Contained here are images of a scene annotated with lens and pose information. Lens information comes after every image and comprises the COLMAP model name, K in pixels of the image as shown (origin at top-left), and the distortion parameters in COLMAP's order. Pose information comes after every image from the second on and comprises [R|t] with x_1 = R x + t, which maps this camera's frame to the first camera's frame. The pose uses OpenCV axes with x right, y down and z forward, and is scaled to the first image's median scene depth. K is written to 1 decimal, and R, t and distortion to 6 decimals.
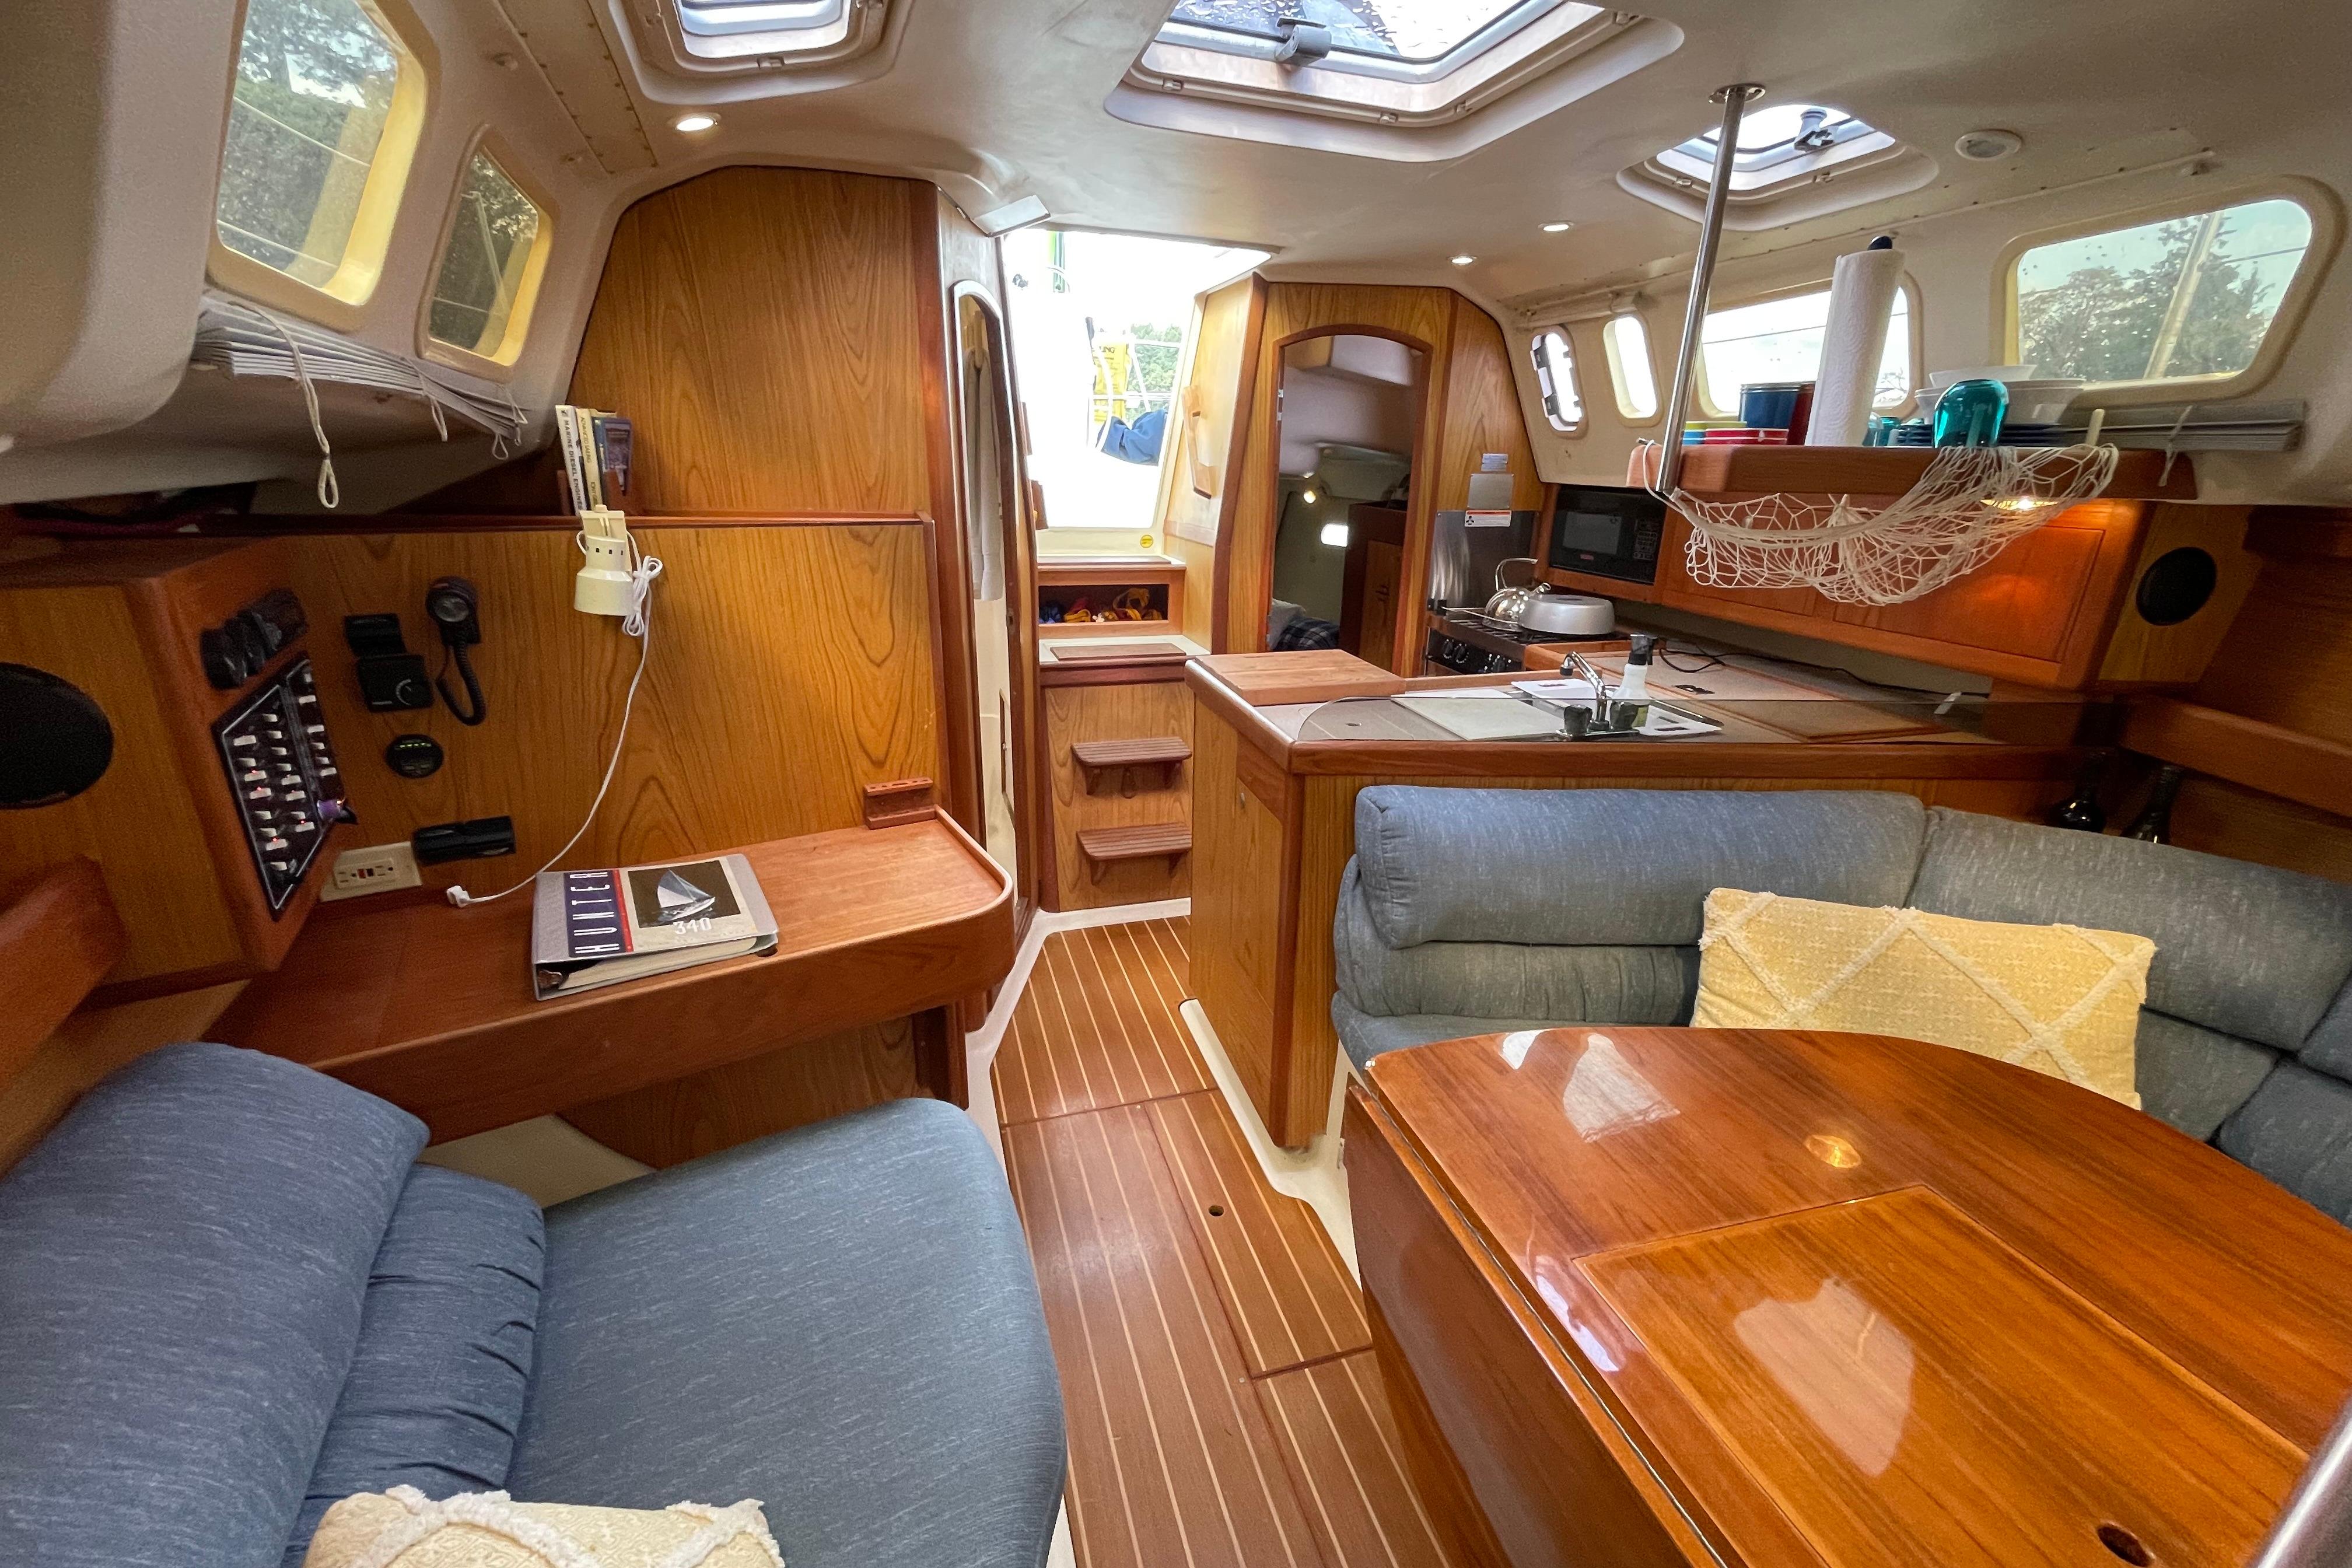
lens RADIAL K [[953.7, 0, 1180.9], [0, 953.7, 779.1], [0, 0, 1]] dist [0.000184, -0.000520]
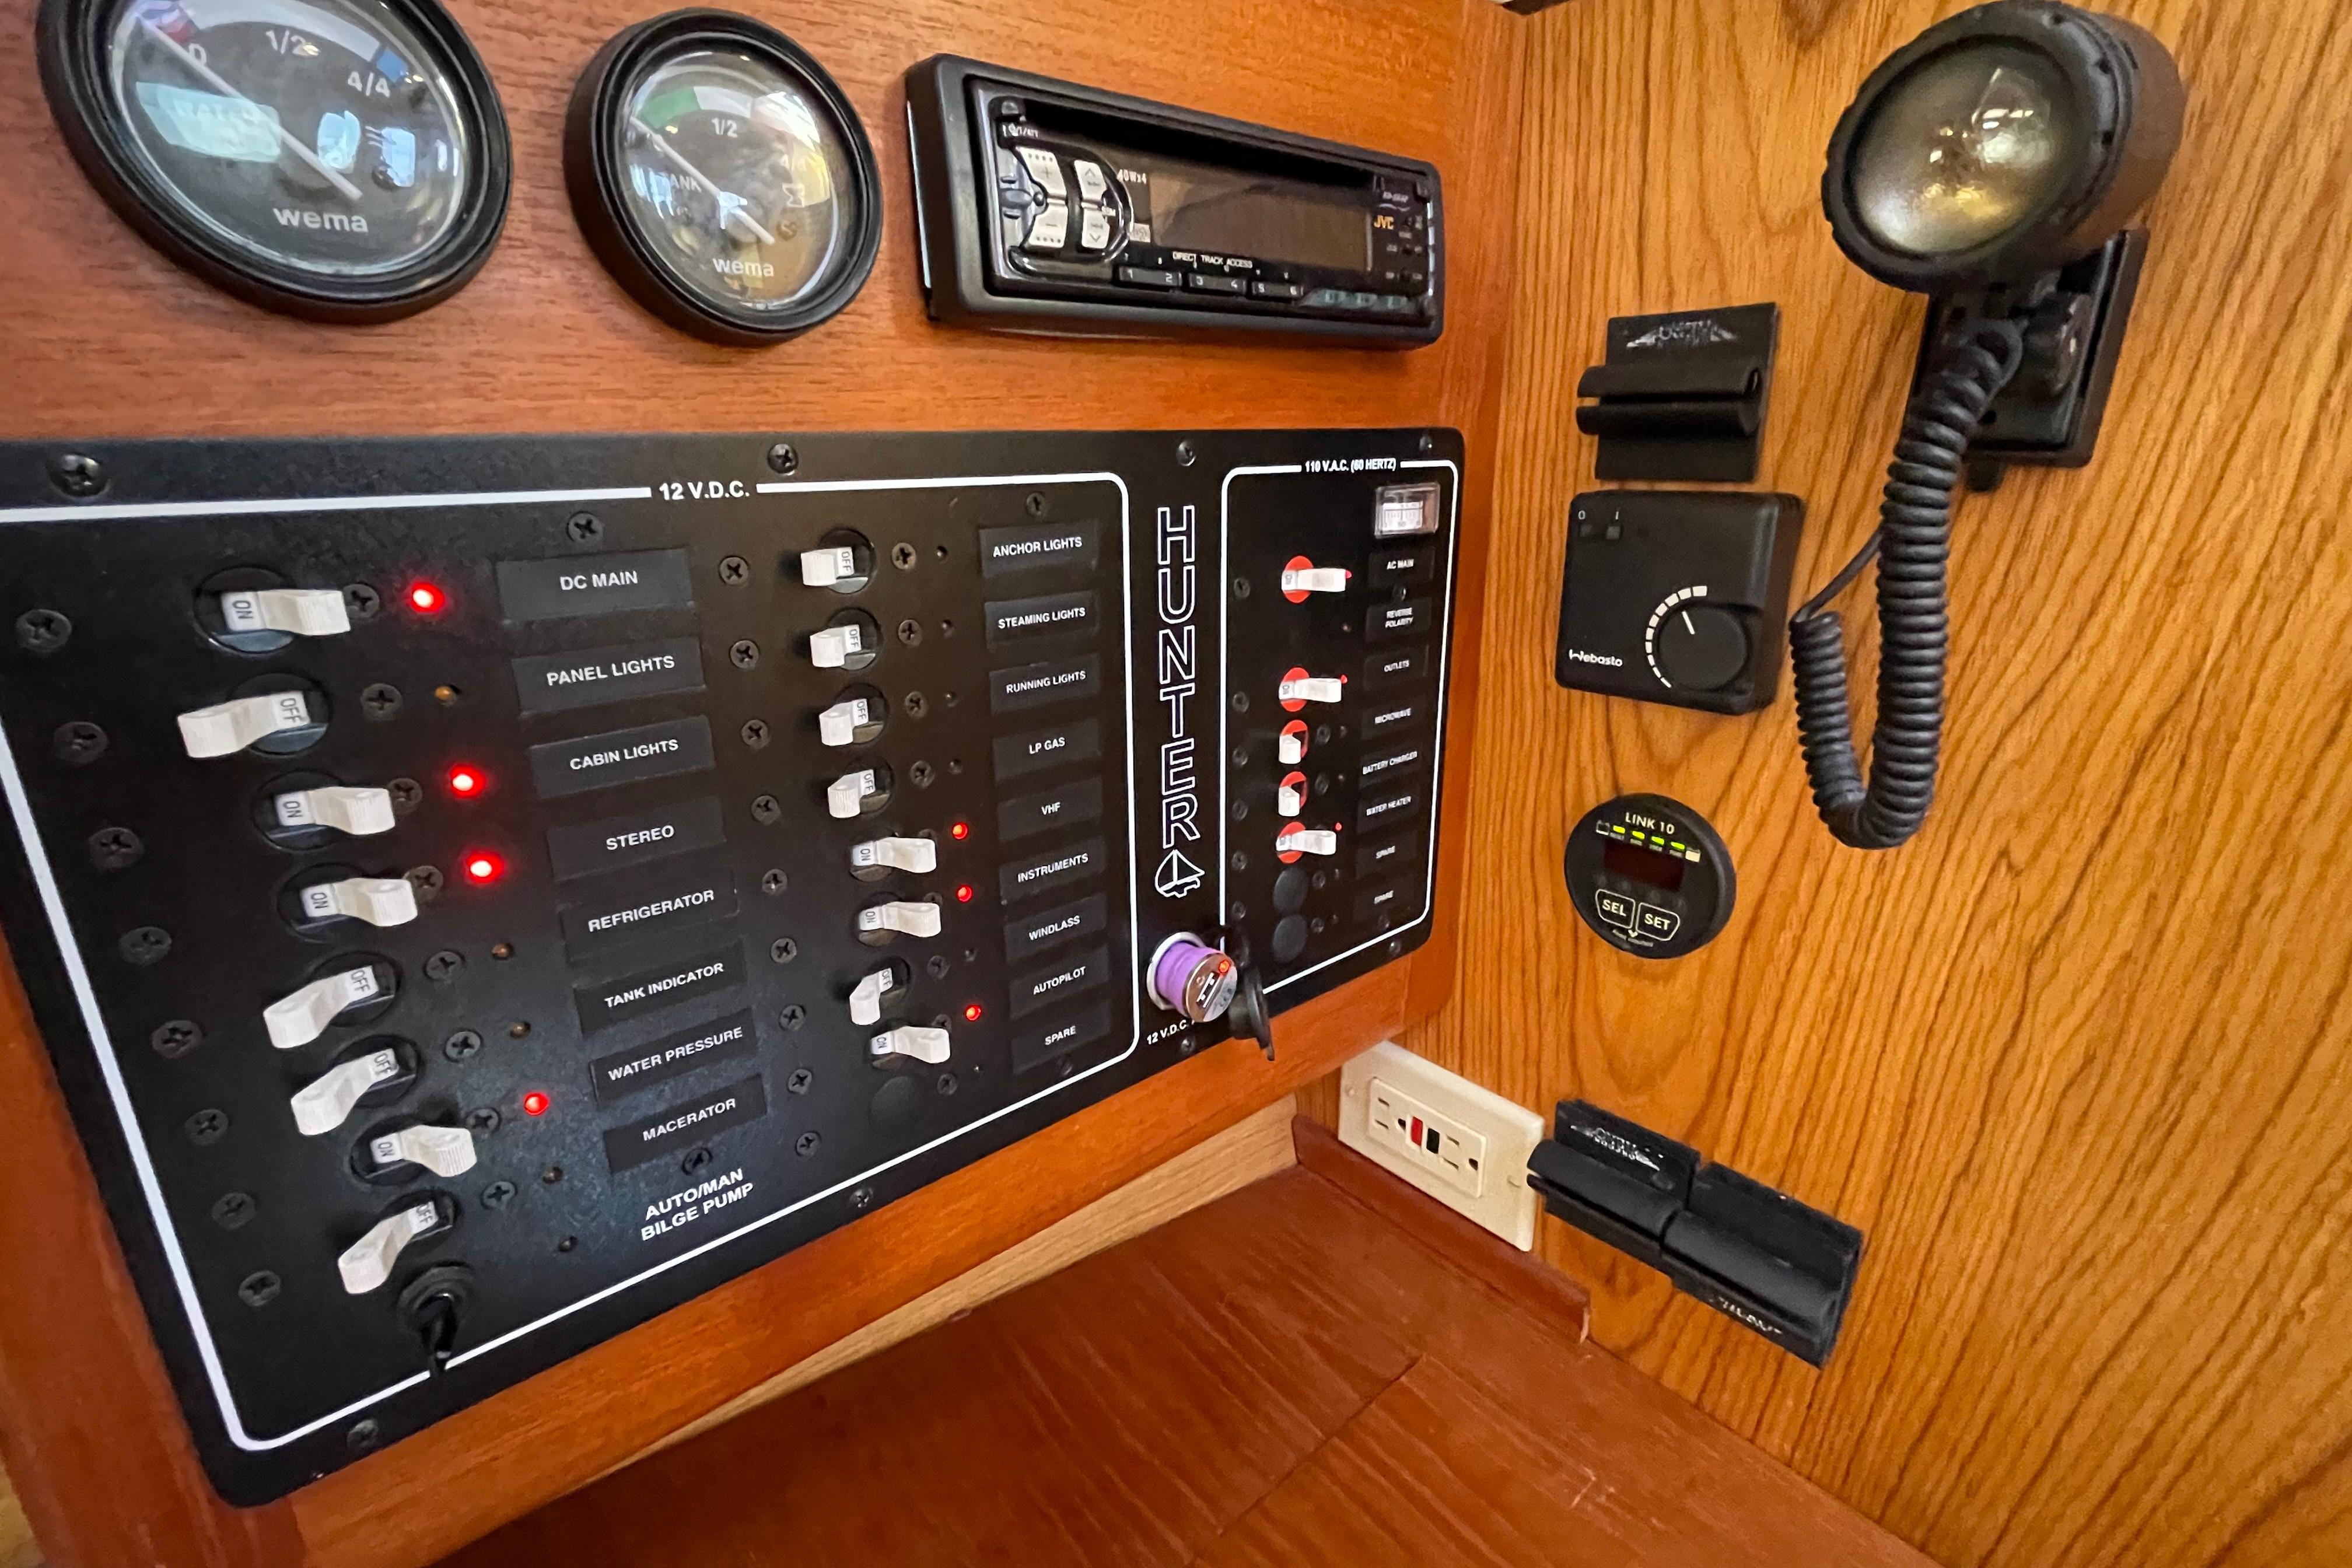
lens RADIAL K [[1083.4, 0, 1179.4], [0, 1083.4, 779.6], [0, 0, 1]] dist [0.000802, -0.001607]
pose [[0.157234, 0.278388, -0.947511, -0.517111], [-0.308695, 0.925223, 0.220613, -0.072827], [0.938075, 0.257804, 0.231414, 0.763729]]
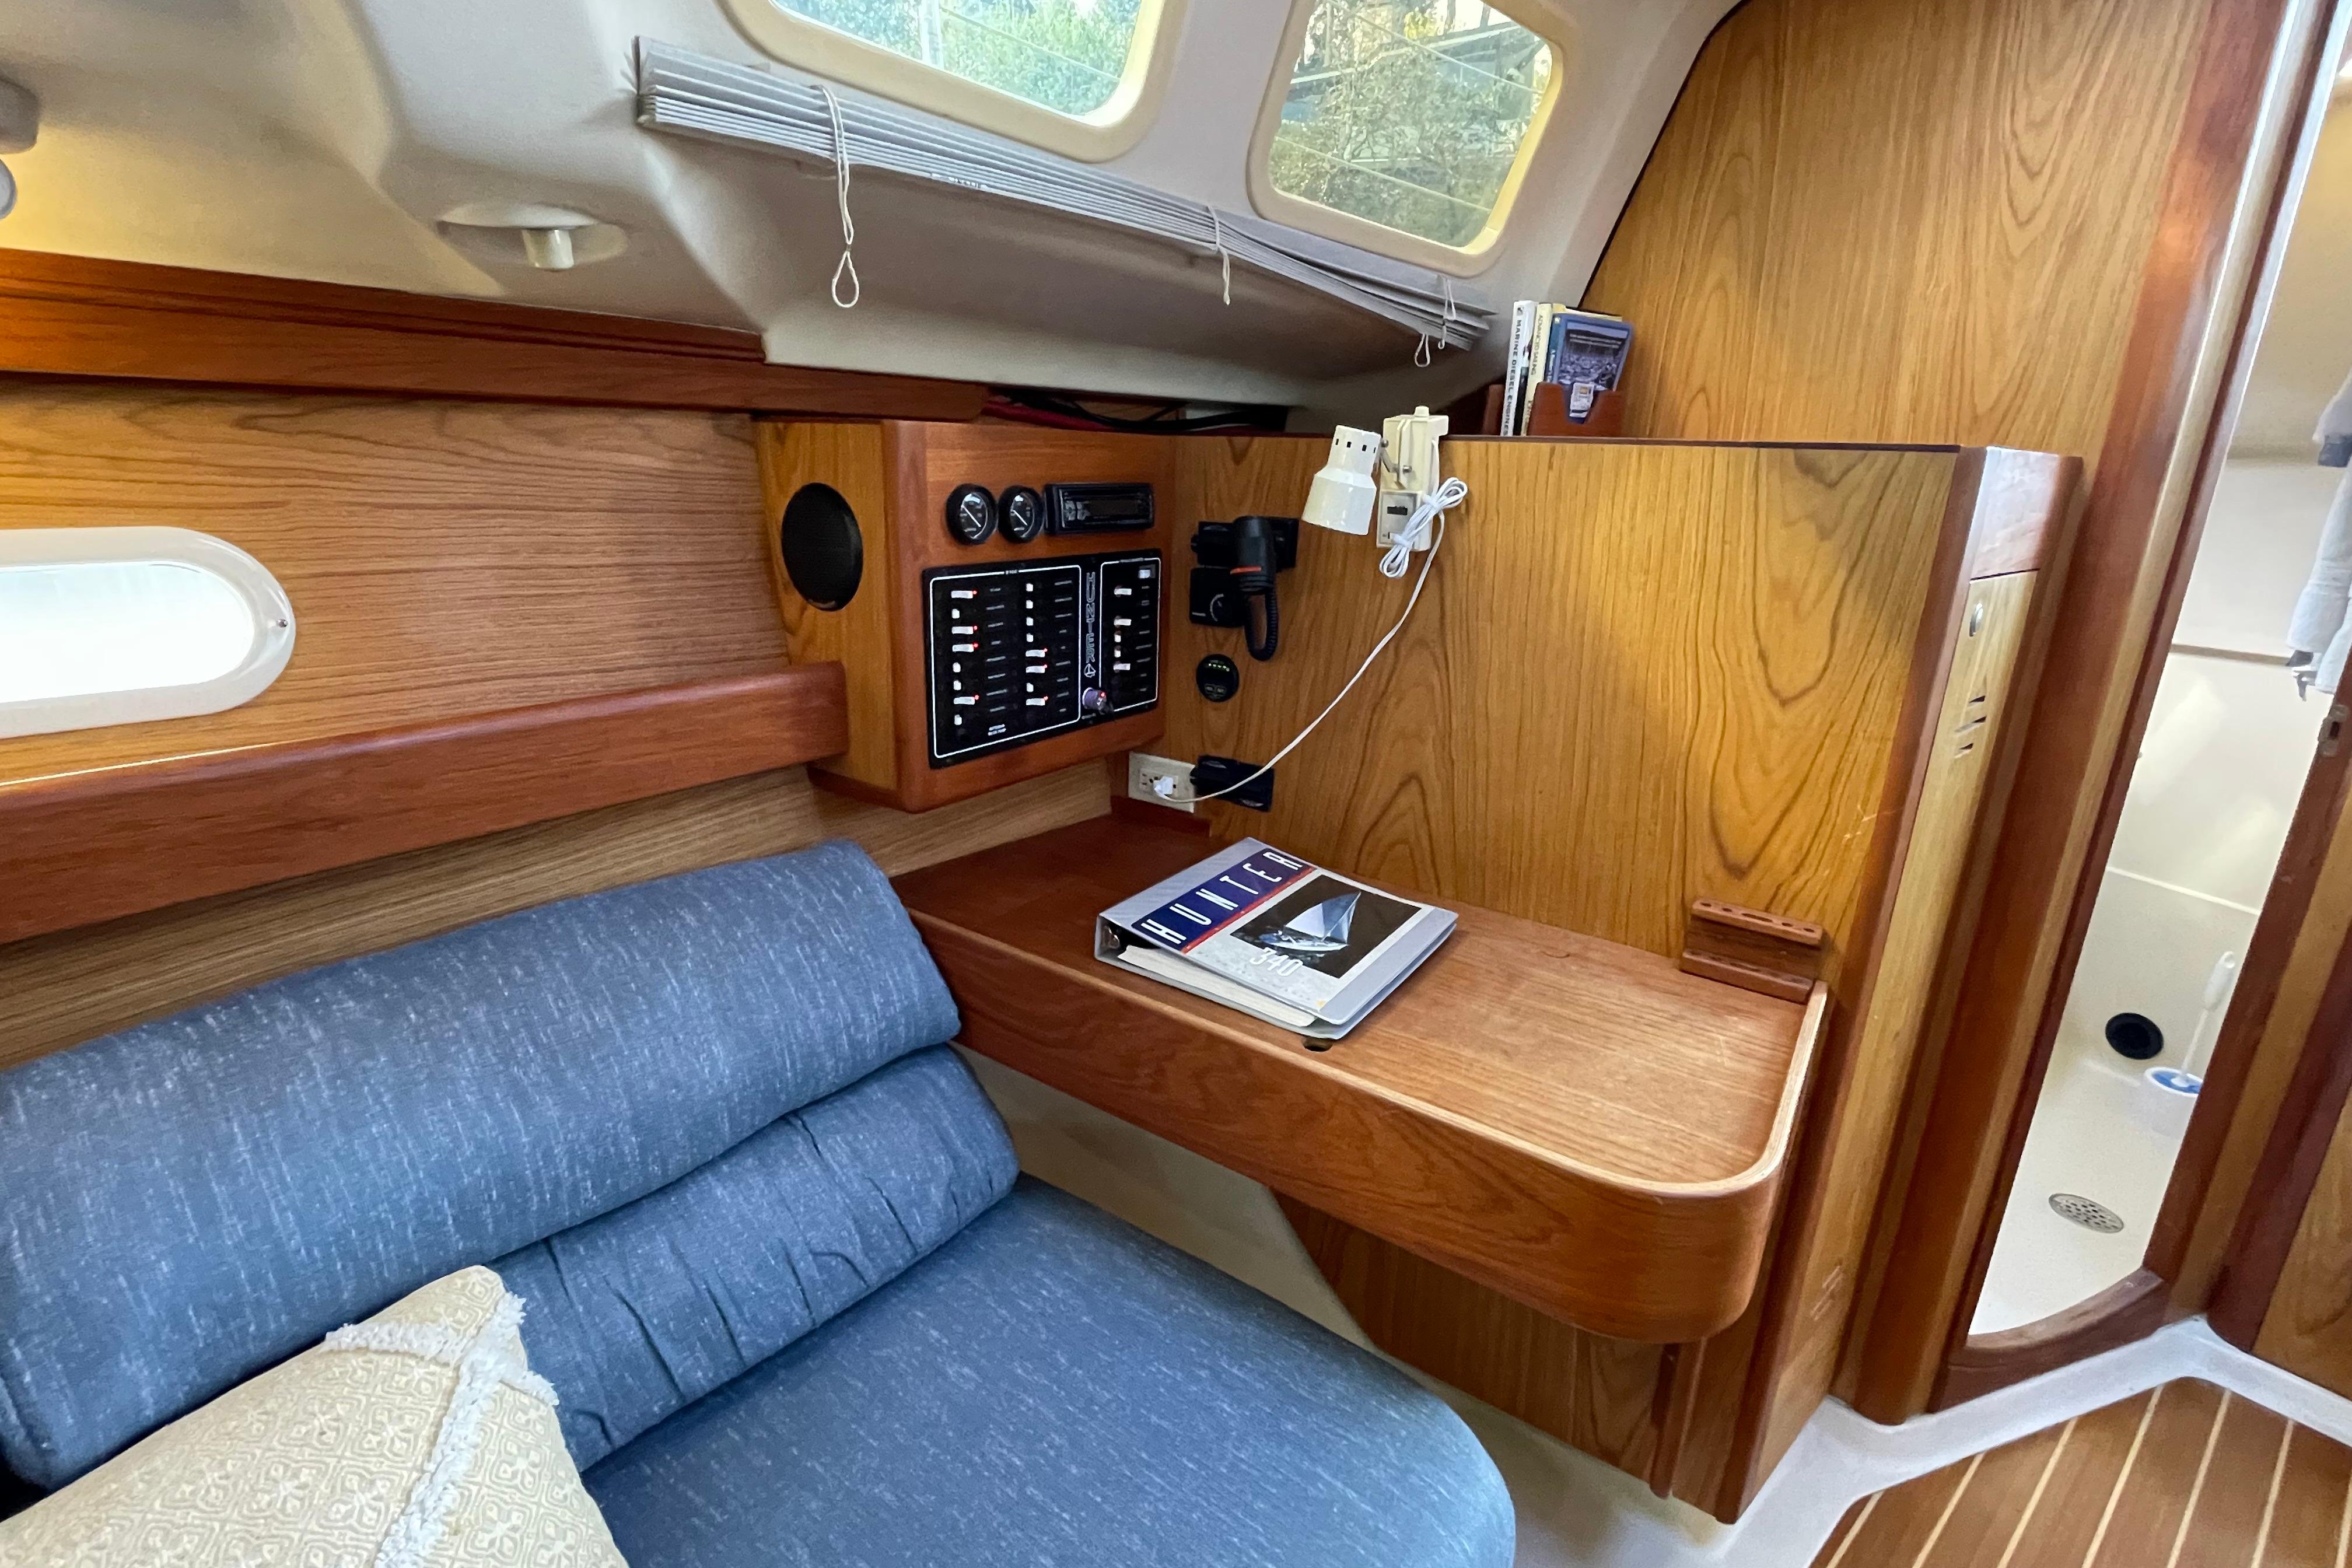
lens RADIAL K [[1083.4, 0, 1179.4], [0, 1083.4, 779.6], [0, 0, 1]] dist [0.000802, -0.001607]
pose [[0.391569, 0.255717, -0.883902, 0.137086], [-0.320552, 0.938342, 0.129462, -0.053755], [0.862508, 0.232643, 0.449396, 0.493023]]
